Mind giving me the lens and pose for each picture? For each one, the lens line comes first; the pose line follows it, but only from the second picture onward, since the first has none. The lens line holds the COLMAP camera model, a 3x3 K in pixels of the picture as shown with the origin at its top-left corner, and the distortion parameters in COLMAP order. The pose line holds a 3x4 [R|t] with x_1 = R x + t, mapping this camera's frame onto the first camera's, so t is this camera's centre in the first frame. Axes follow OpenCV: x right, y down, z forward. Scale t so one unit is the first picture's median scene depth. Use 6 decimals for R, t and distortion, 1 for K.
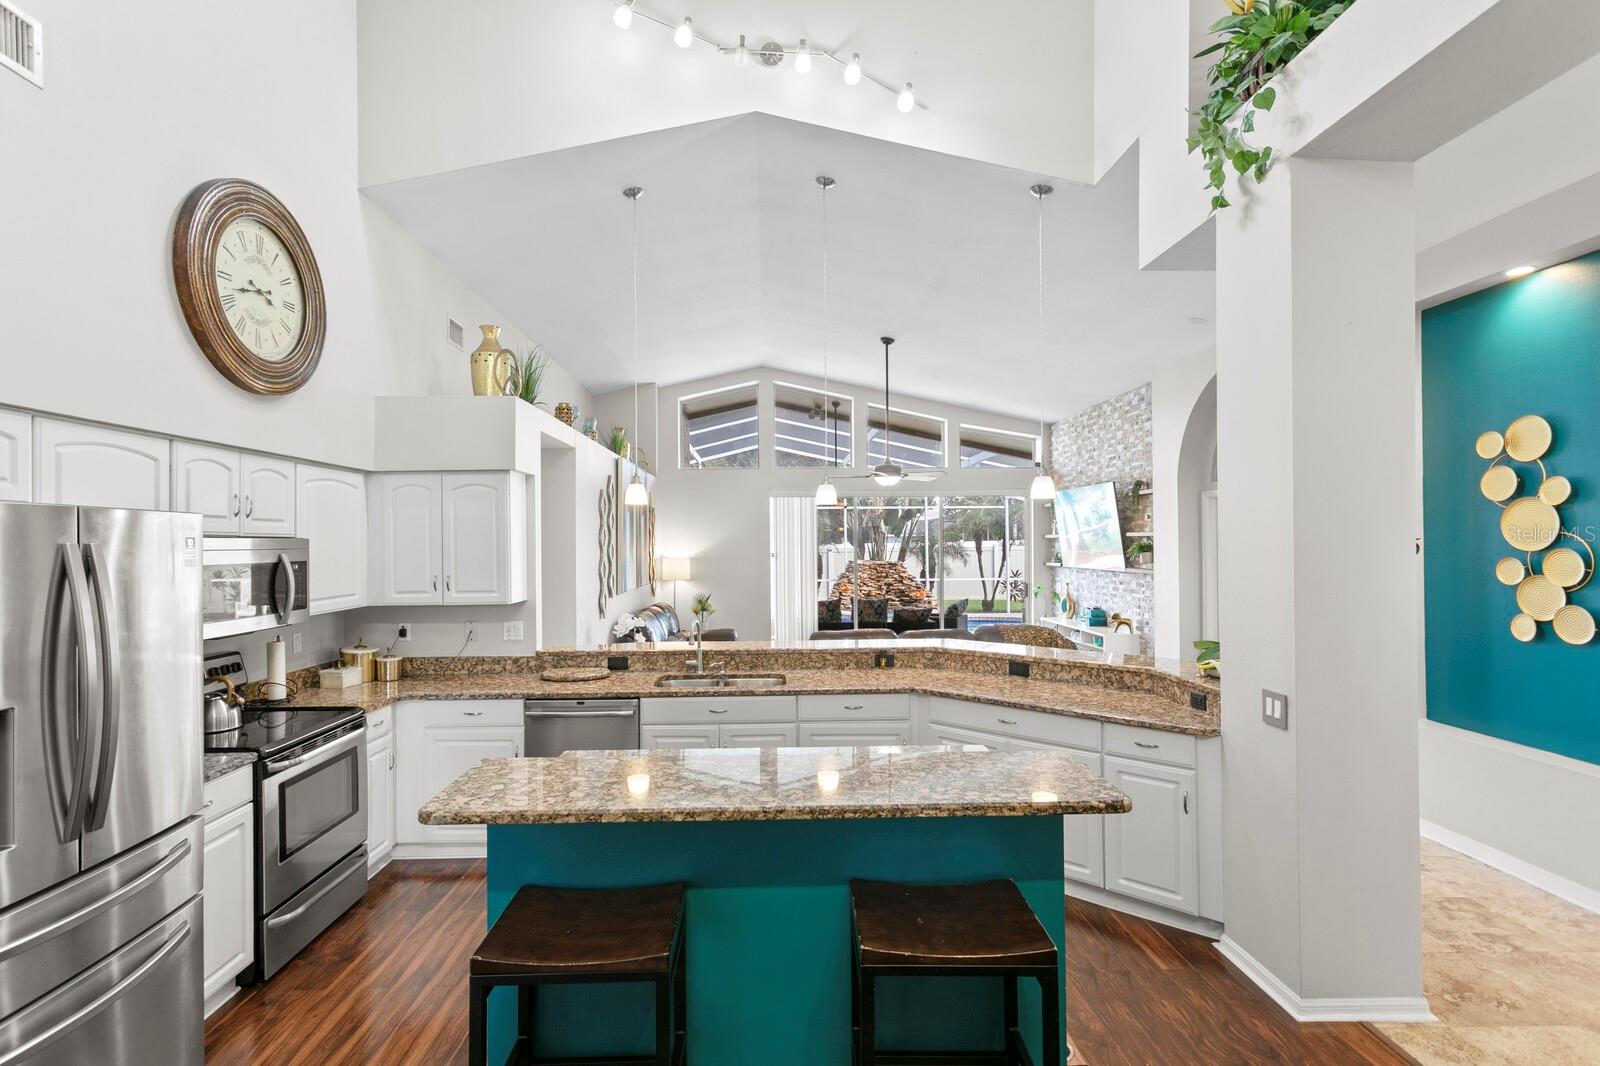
lens RADIAL K [[747.4, 0, 793.7], [0, 747.4, 544.8], [0, 0, 1]] dist [-0.003369, 0.003306]
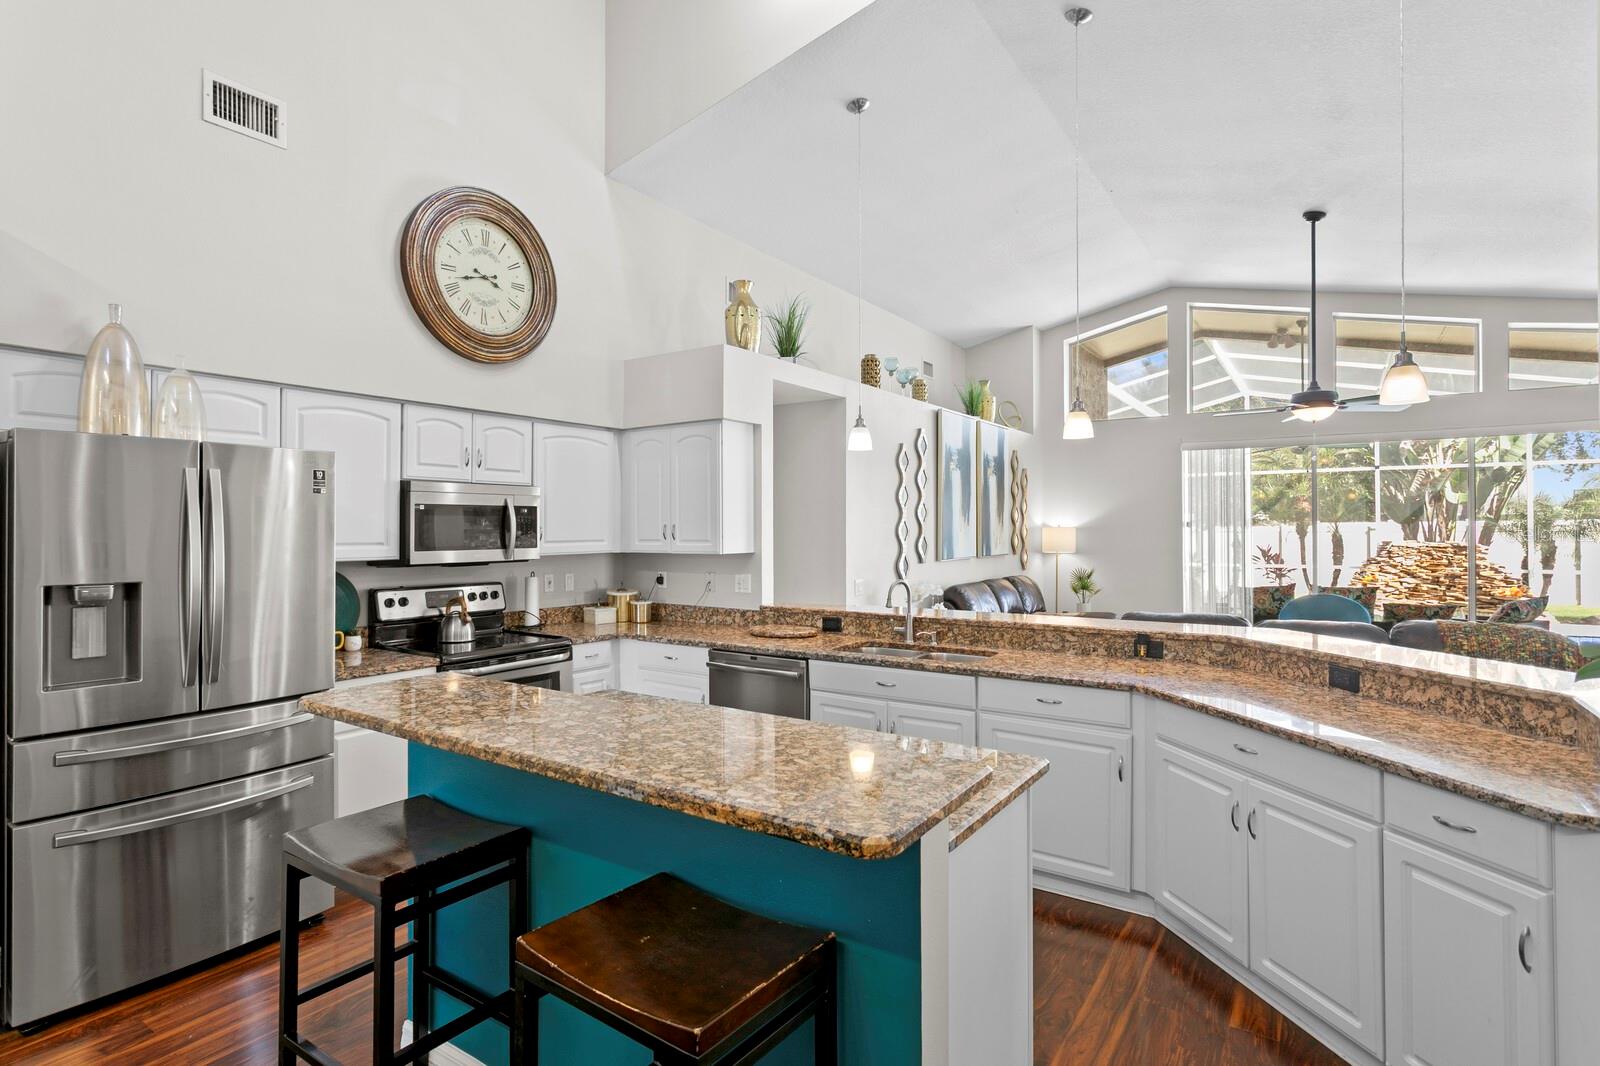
lens RADIAL K [[801.4, 0, 798.4], [0, 801.4, 526.9], [0, 0, 1]] dist [-0.009713, 0.000794]
pose [[0.810651, 0.004244, -0.585514, 0.342543], [-0.004086, 0.999990, 0.001592, 0.042745], [0.585515, 0.001102, 0.810661, 0.203909]]
